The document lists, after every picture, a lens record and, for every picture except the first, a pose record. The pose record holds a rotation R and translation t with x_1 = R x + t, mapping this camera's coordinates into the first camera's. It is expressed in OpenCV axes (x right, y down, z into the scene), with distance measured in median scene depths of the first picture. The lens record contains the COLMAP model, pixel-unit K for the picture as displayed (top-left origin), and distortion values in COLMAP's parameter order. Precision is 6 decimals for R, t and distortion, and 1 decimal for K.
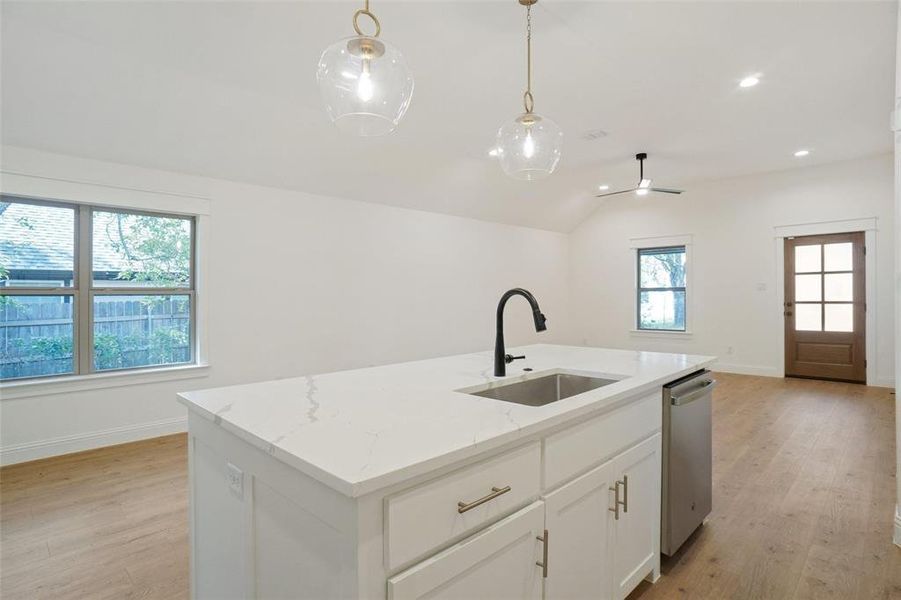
lens RADIAL K [[461.8, 0, 452.1], [0, 461.8, 288.5], [0, 0, 1]] dist [-0.081194, 0.034033]
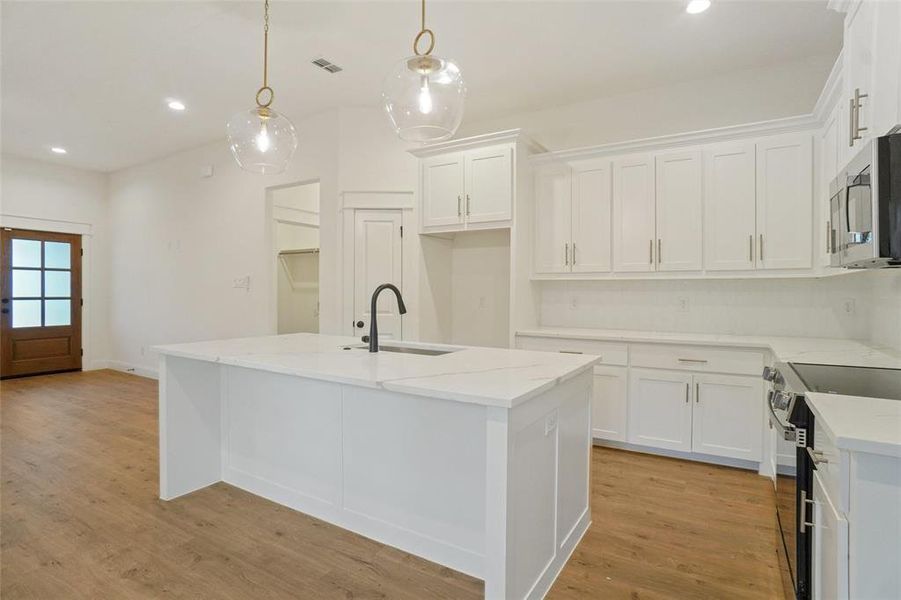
lens RADIAL K [[468.8, 0, 450.5], [0, 468.8, 300.0], [0, 0, 1]] dist [-0.129028, 0.063603]
pose [[-0.242139, -0.009937, 0.970191, -0.377633], [-0.020914, 0.999769, 0.005021, 0.010846], [-0.970016, -0.019075, -0.242291, 0.350896]]
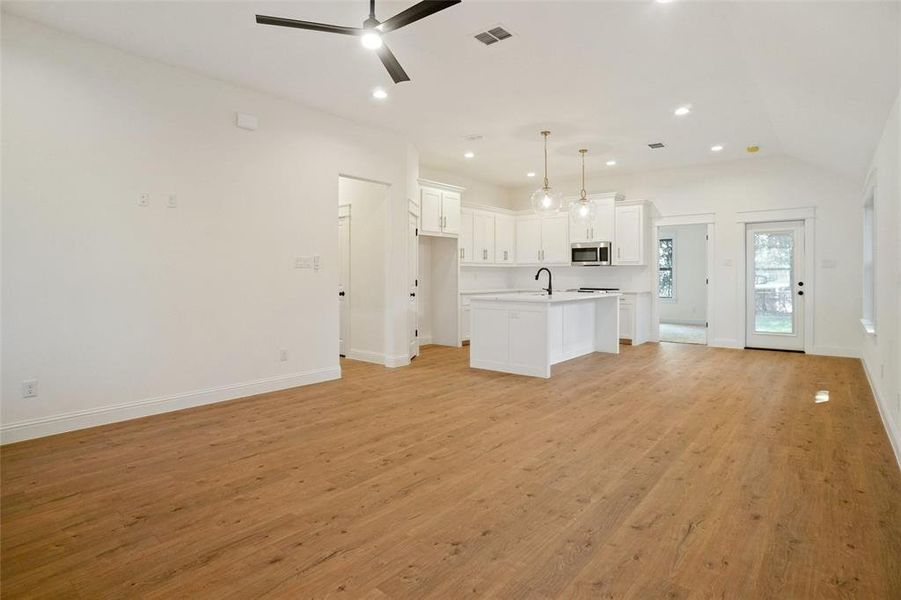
lens RADIAL K [[480.3, 0, 453.3], [0, 480.3, 286.4], [0, 0, 1]] dist [-0.056953, 0.040376]
pose [[-0.993297, 0.011843, -0.114986, 0.372349], [0.011244, 0.999920, 0.005861, 0.032639], [0.115046, 0.004529, -0.993350, 1.359022]]
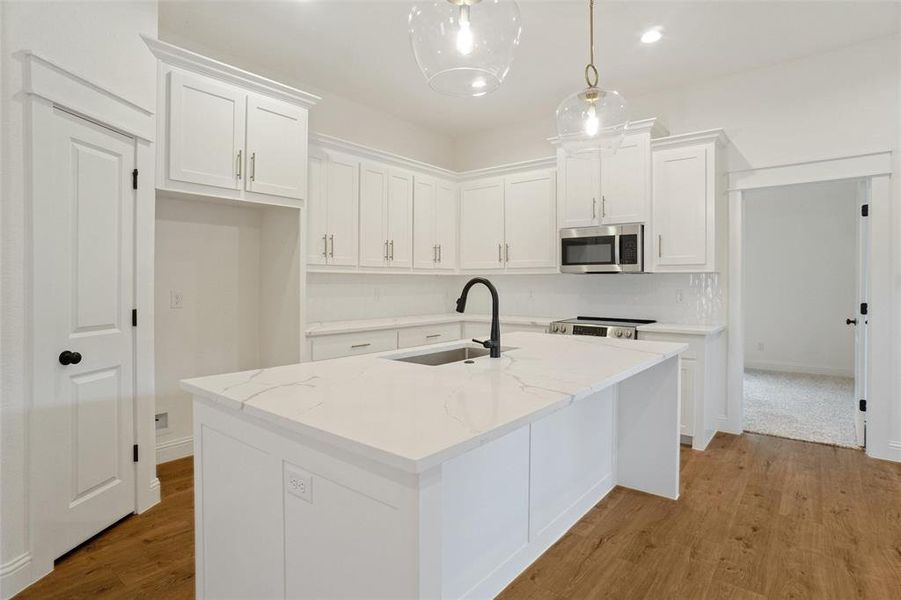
lens RADIAL K [[480.3, 0, 453.3], [0, 480.3, 286.4], [0, 0, 1]] dist [-0.056953, 0.040376]
pose [[-0.991594, 0.007862, -0.129150, 0.113483], [0.009383, 0.999894, -0.011173, 0.009966], [0.129048, -0.012291, -0.991562, 0.679590]]
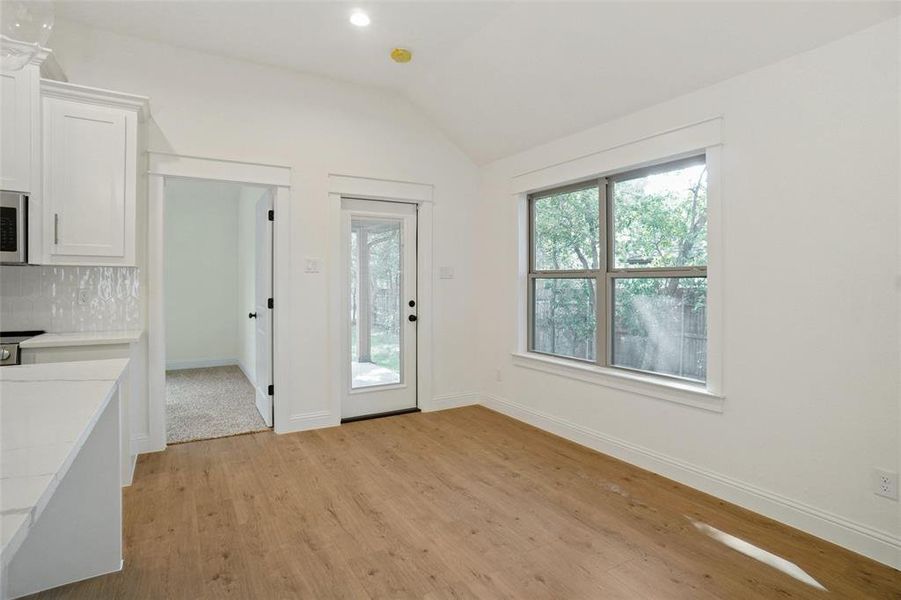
lens RADIAL K [[480.3, 0, 453.3], [0, 480.3, 286.4], [0, 0, 1]] dist [-0.056953, 0.040376]
pose [[-0.243768, 0.016155, -0.969699, 0.111084], [0.015144, 0.999803, 0.012849, 0.007763], [0.969715, -0.011553, -0.243965, 0.577125]]
